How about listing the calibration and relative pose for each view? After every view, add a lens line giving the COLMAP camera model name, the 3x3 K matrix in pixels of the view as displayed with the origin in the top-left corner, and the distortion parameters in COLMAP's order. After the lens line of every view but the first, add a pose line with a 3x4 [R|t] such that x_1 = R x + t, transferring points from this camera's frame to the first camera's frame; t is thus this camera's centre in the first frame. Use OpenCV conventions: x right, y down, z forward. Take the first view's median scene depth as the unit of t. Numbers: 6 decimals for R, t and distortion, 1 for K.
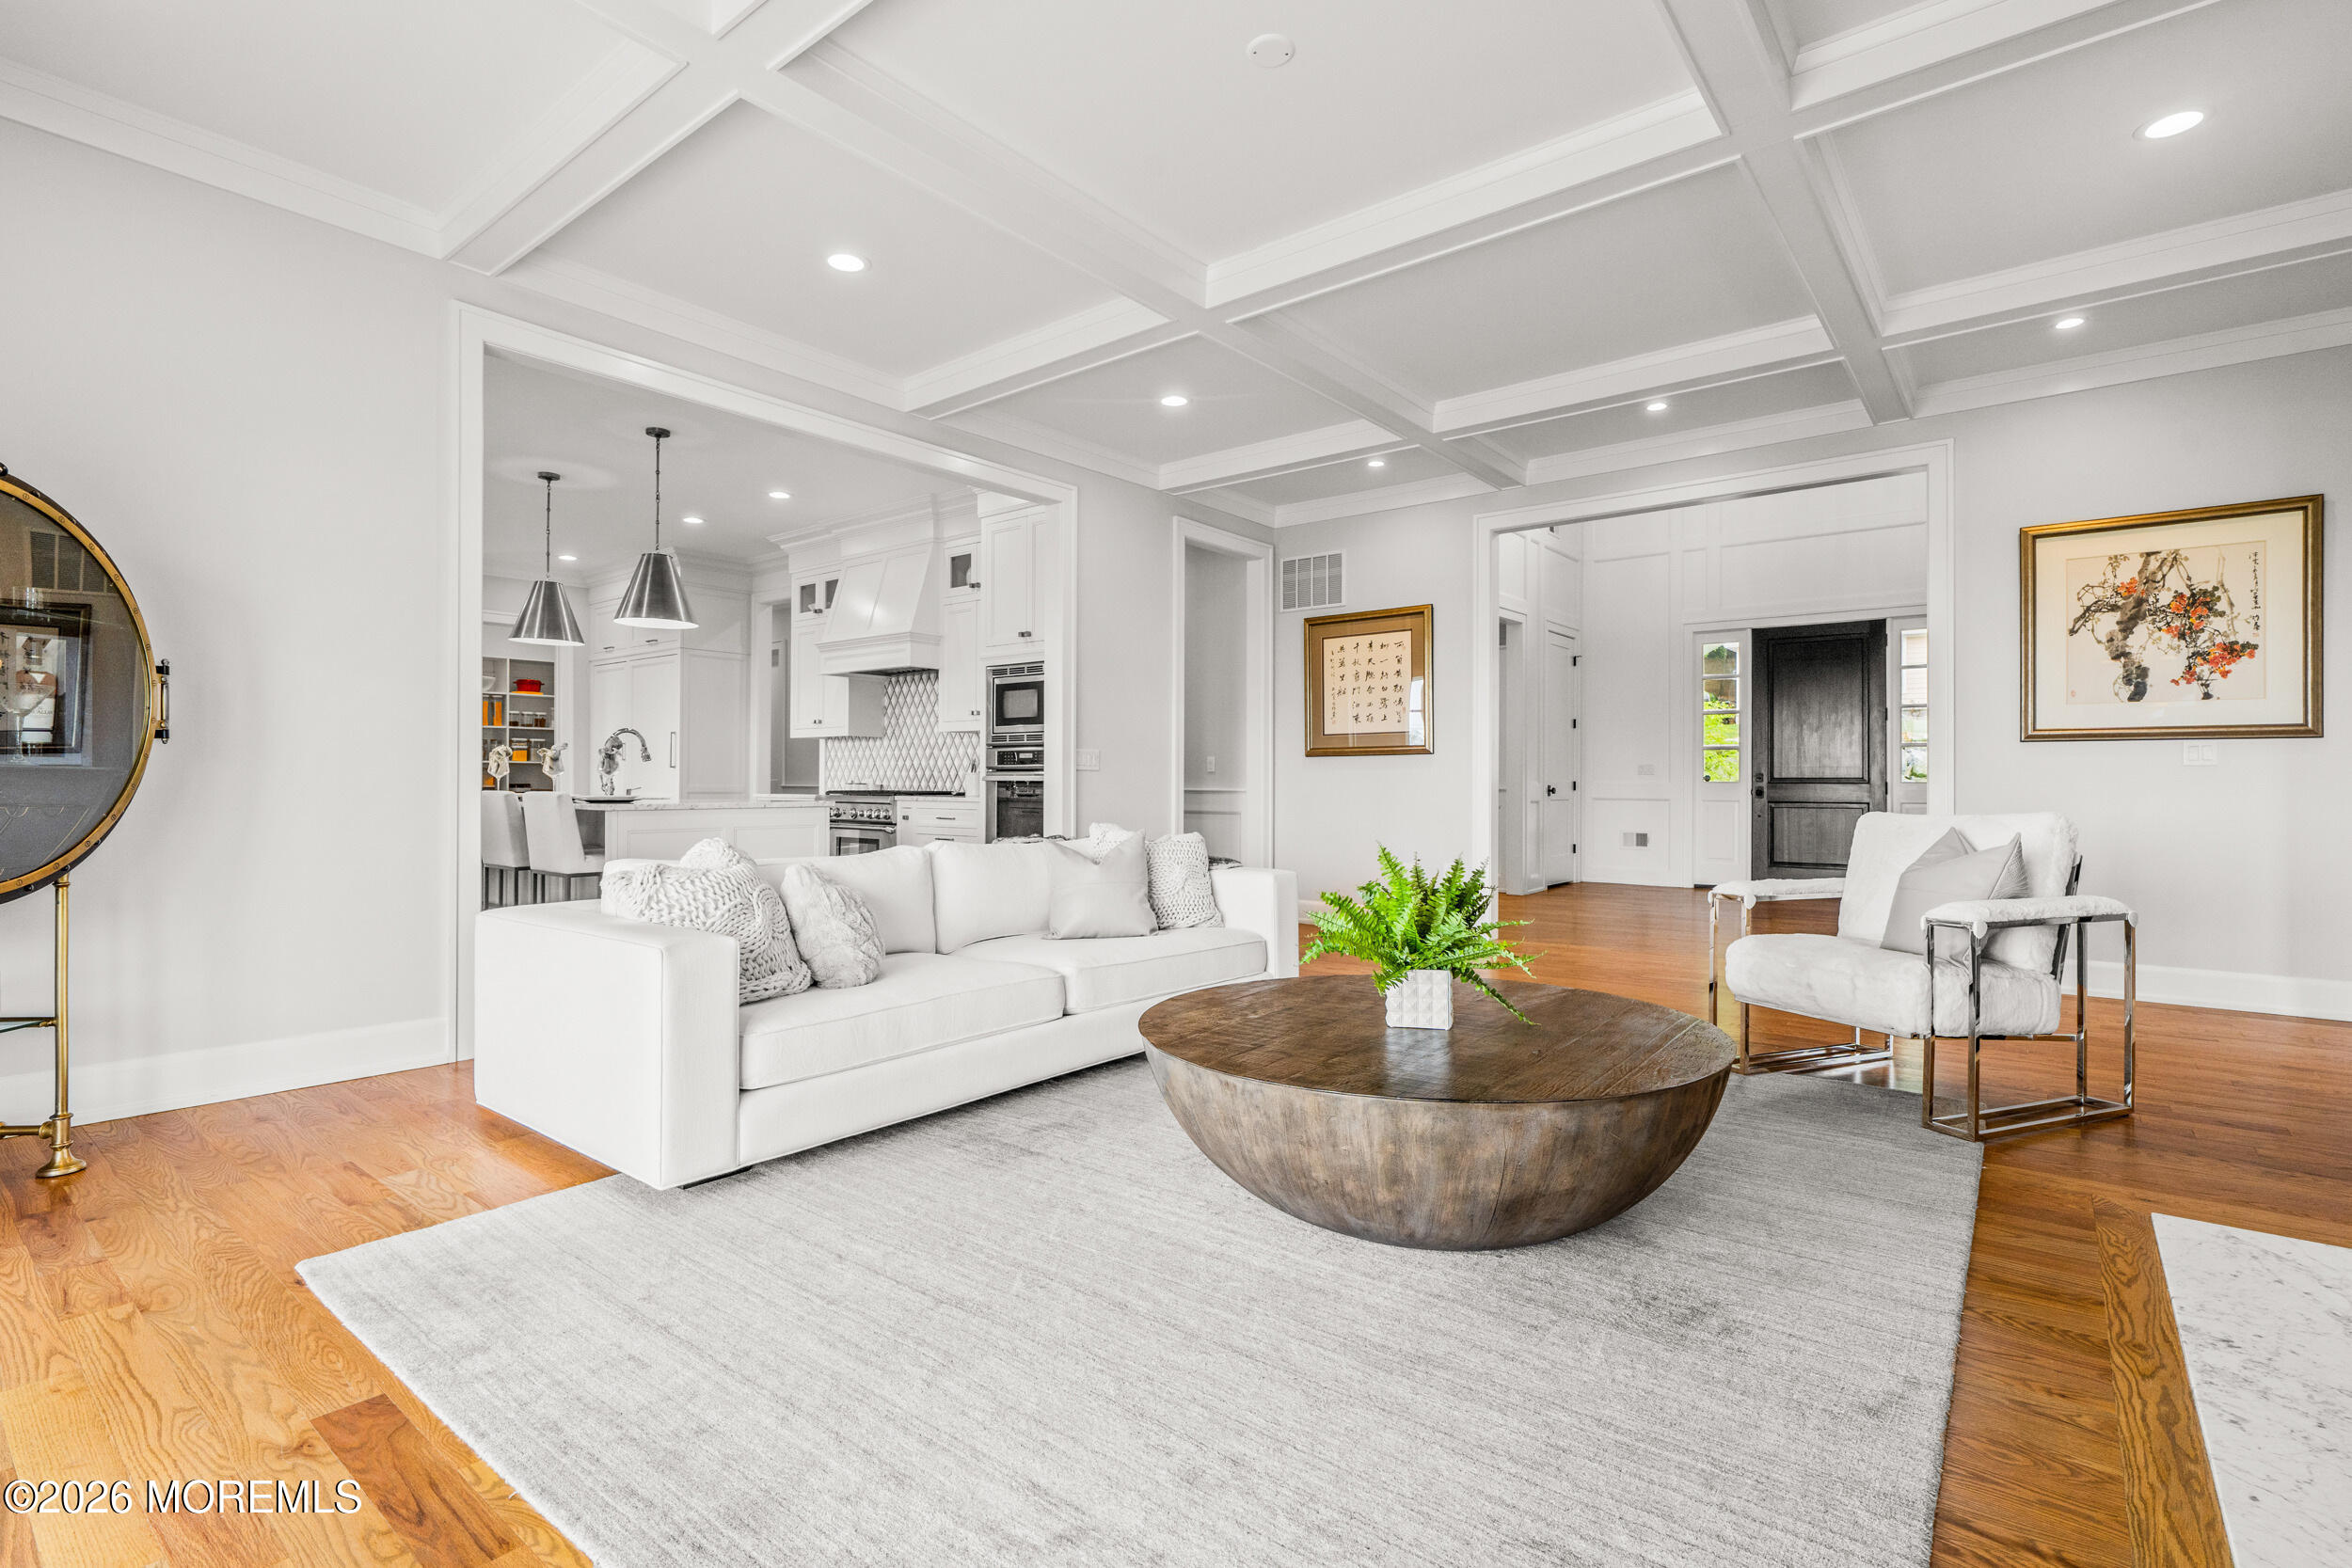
lens RADIAL K [[1114.1, 0, 1174.4], [0, 1114.1, 775.1], [0, 0, 1]] dist [-0.003912, -0.000120]
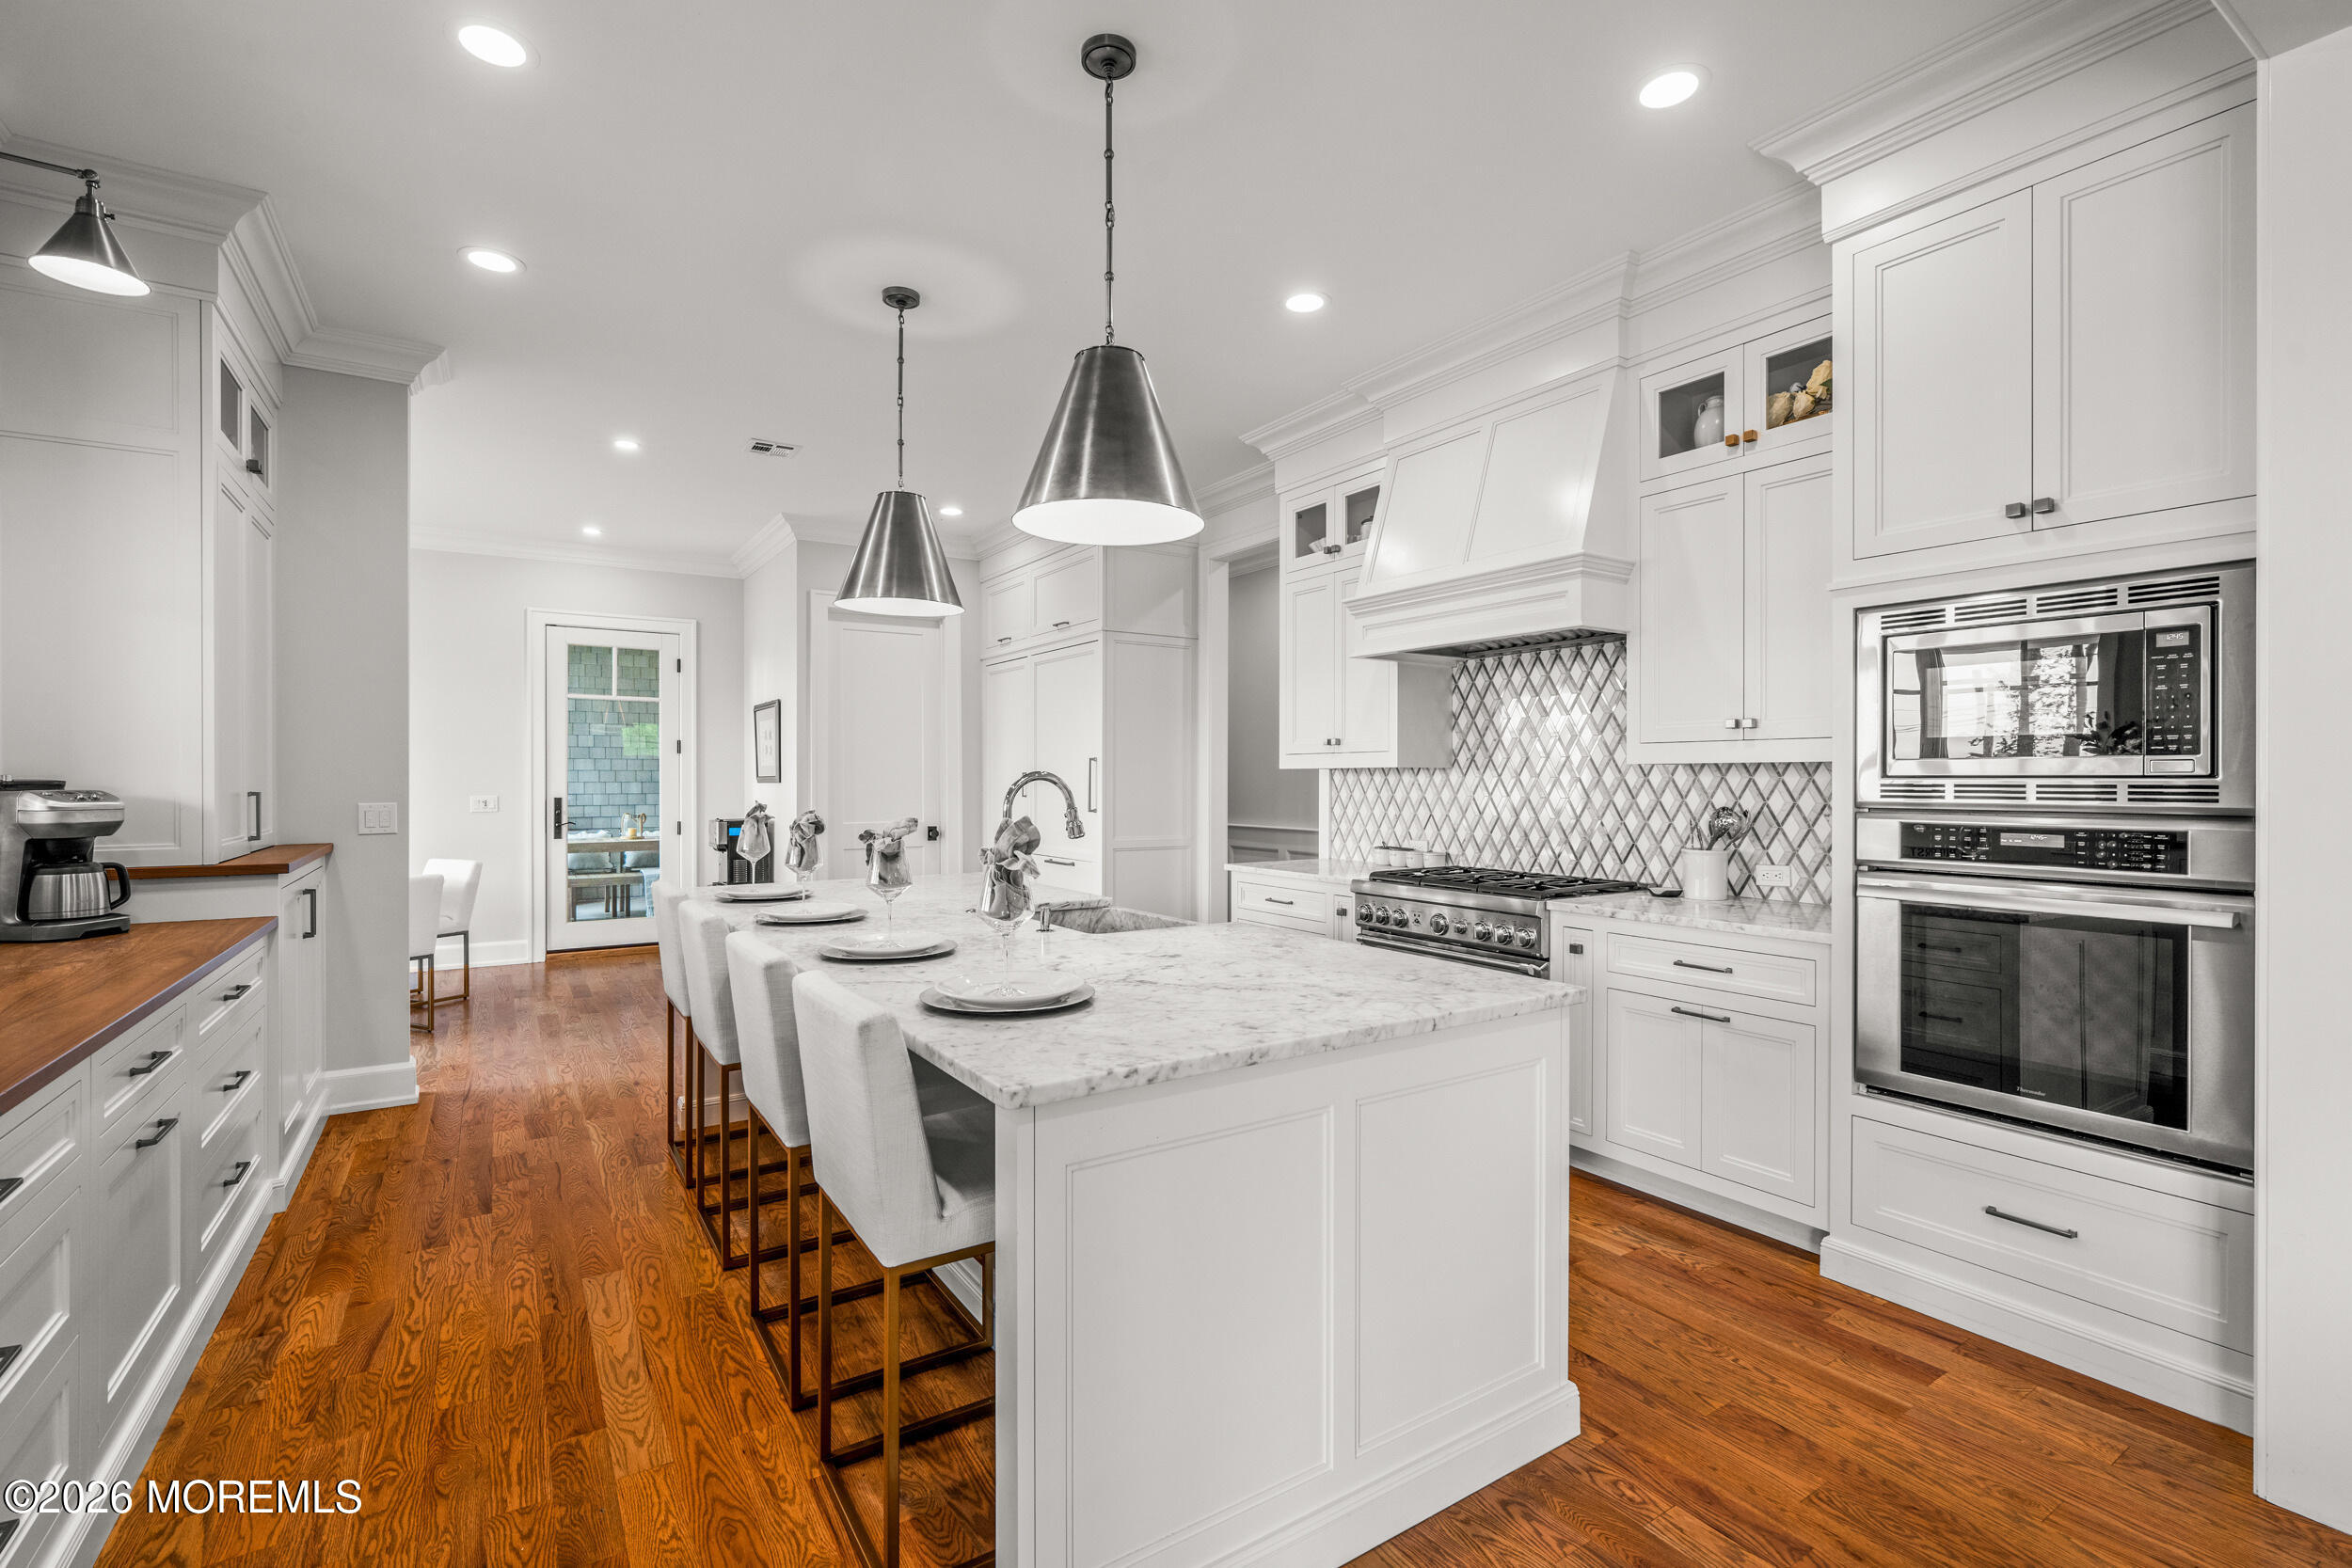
lens RADIAL K [[1054.0, 0, 1170.4], [0, 1054.0, 778.1], [0, 0, 1]] dist [-0.003181, 0.000286]
pose [[0.950368, -0.002275, -0.311121, -0.256253], [0.003145, 0.999992, 0.002297, -0.034197], [0.311113, -0.003162, 0.950368, 0.506915]]
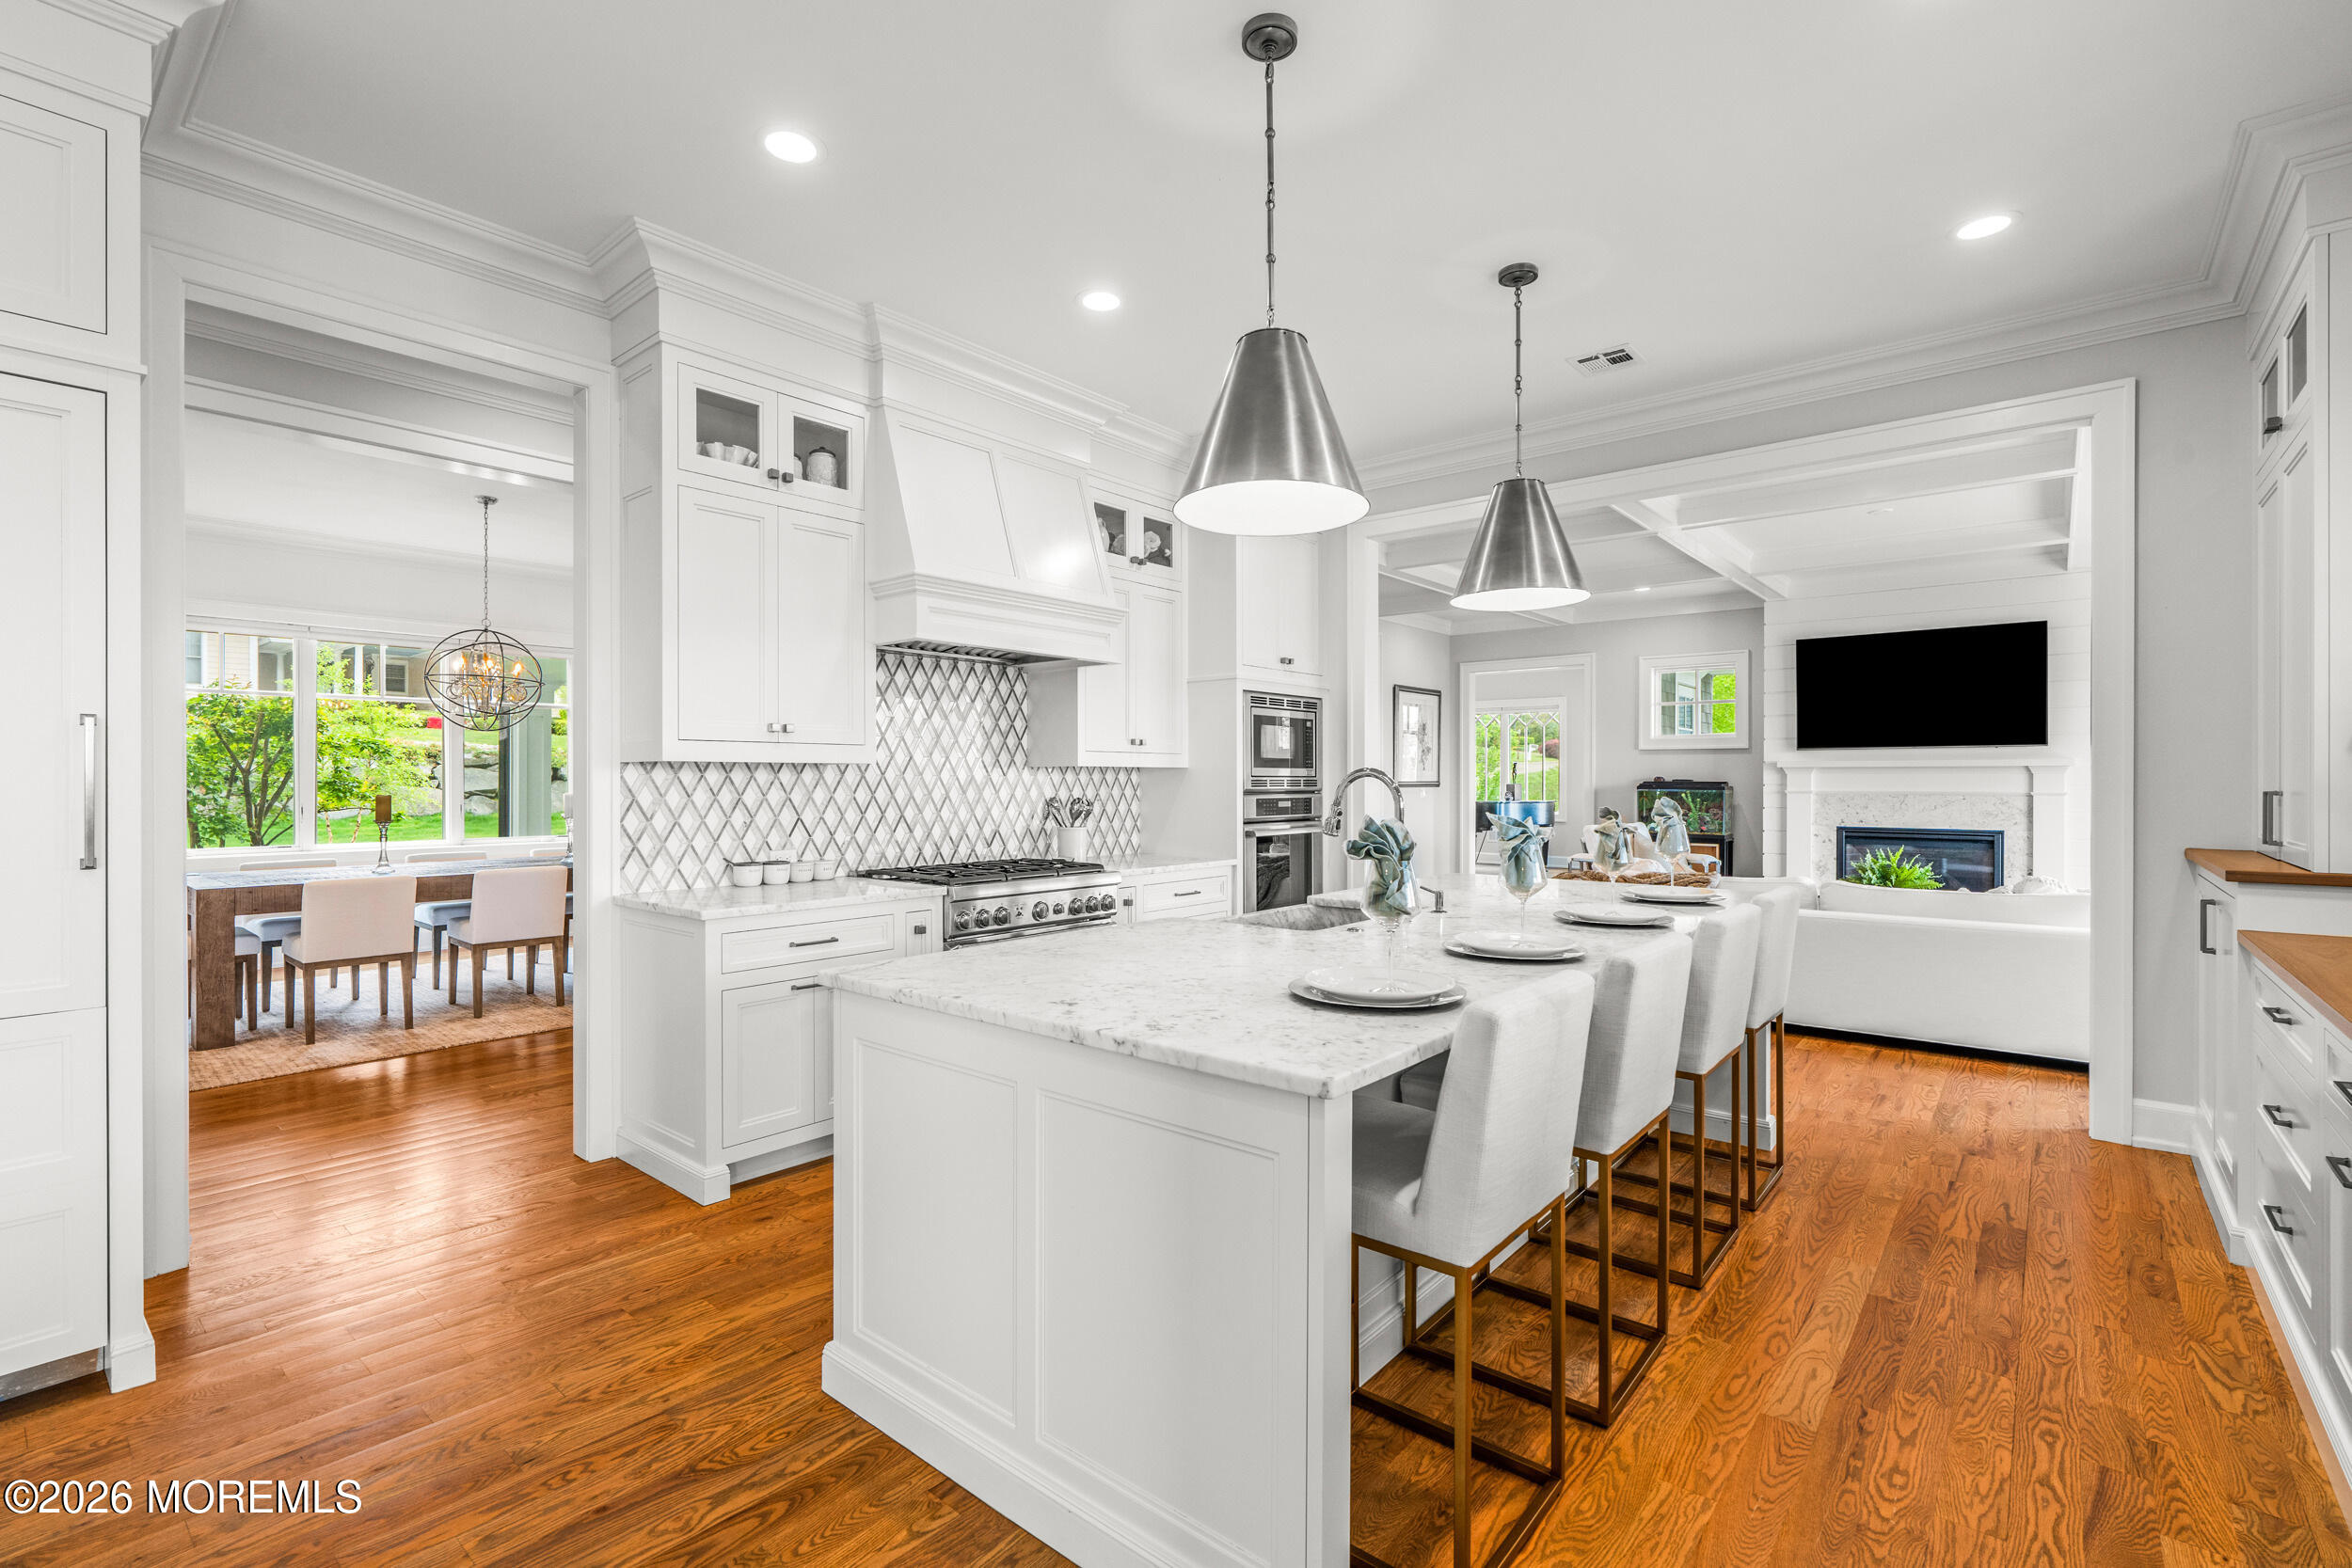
lens RADIAL K [[1038.7, 0, 1176.0], [0, 1038.7, 784.0], [0, 0, 1]] dist [-0.000622, 0.000473]
pose [[0.017802, -0.008252, 0.999807, -0.806407], [-0.004895, 0.999953, 0.008340, -0.033559], [-0.999830, -0.005042, 0.017760, 0.928818]]
